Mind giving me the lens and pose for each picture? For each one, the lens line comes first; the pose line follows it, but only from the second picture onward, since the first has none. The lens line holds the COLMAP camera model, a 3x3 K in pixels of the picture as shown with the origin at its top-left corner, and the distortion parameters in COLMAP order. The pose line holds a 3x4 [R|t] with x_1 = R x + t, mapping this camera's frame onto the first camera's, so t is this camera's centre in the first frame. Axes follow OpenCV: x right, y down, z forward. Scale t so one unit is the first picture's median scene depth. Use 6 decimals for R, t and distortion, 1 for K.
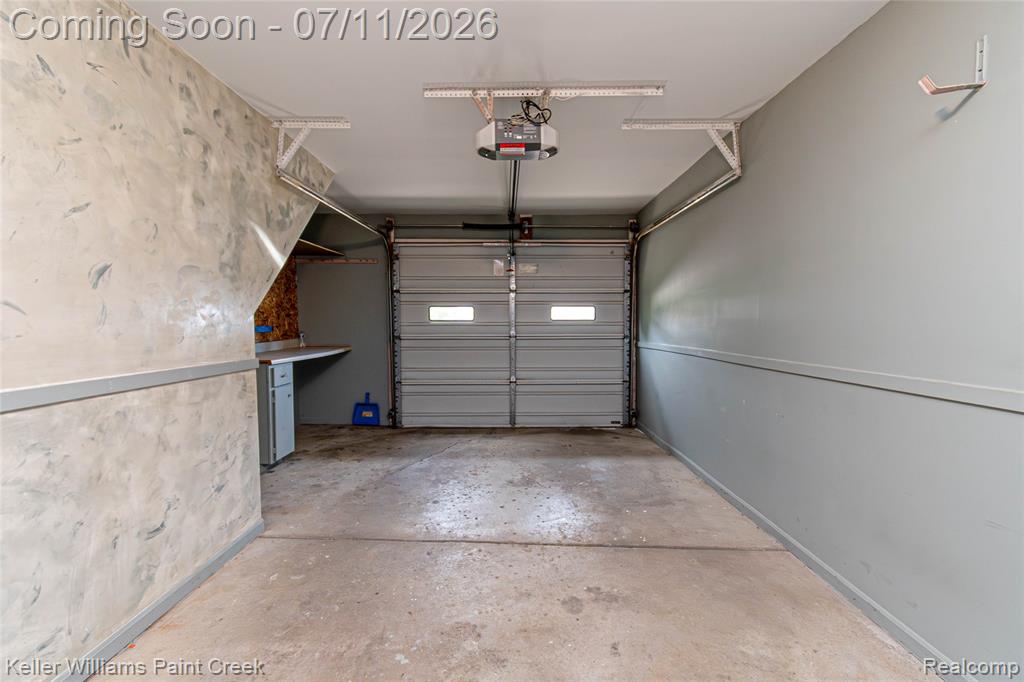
lens RADIAL K [[475.9, 0, 503.5], [0, 475.9, 336.7], [0, 0, 1]] dist [0.001082, -0.000367]
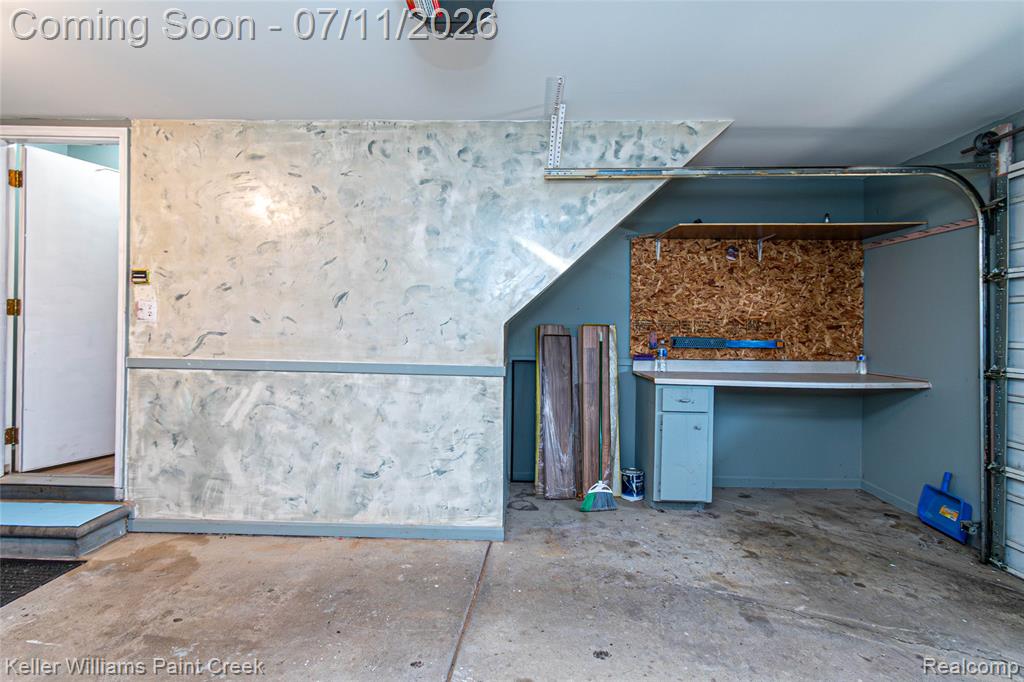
lens RADIAL K [[460.9, 0, 512.3], [0, 460.9, 329.0], [0, 0, 1]] dist [0.000423, -0.000273]
pose [[-0.010805, 0.000924, -0.999941, 0.565243], [-0.050088, 0.998744, 0.001464, -0.045502], [0.998686, 0.050101, -0.010746, 1.238732]]
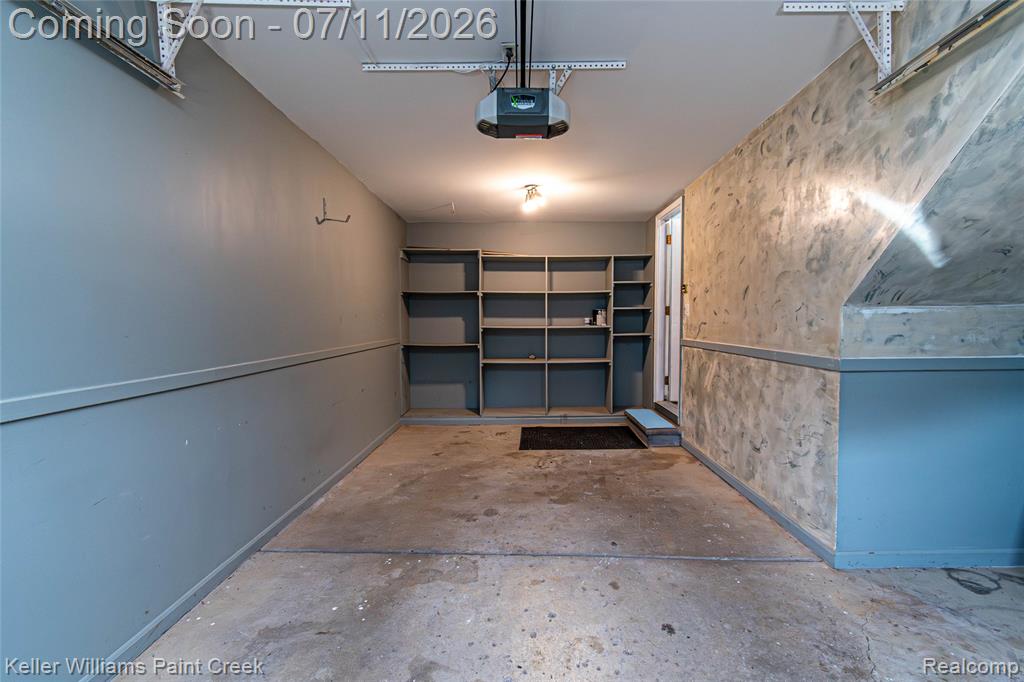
lens RADIAL K [[449.4, 0, 536.8], [0, 449.4, 342.8], [0, 0, 1]] dist [-0.000971, -0.000576]
pose [[-0.998979, 0.014241, -0.042883, 0.050352], [0.010724, 0.996644, 0.081152, -0.063686], [0.043895, 0.080609, -0.995779, 2.120008]]
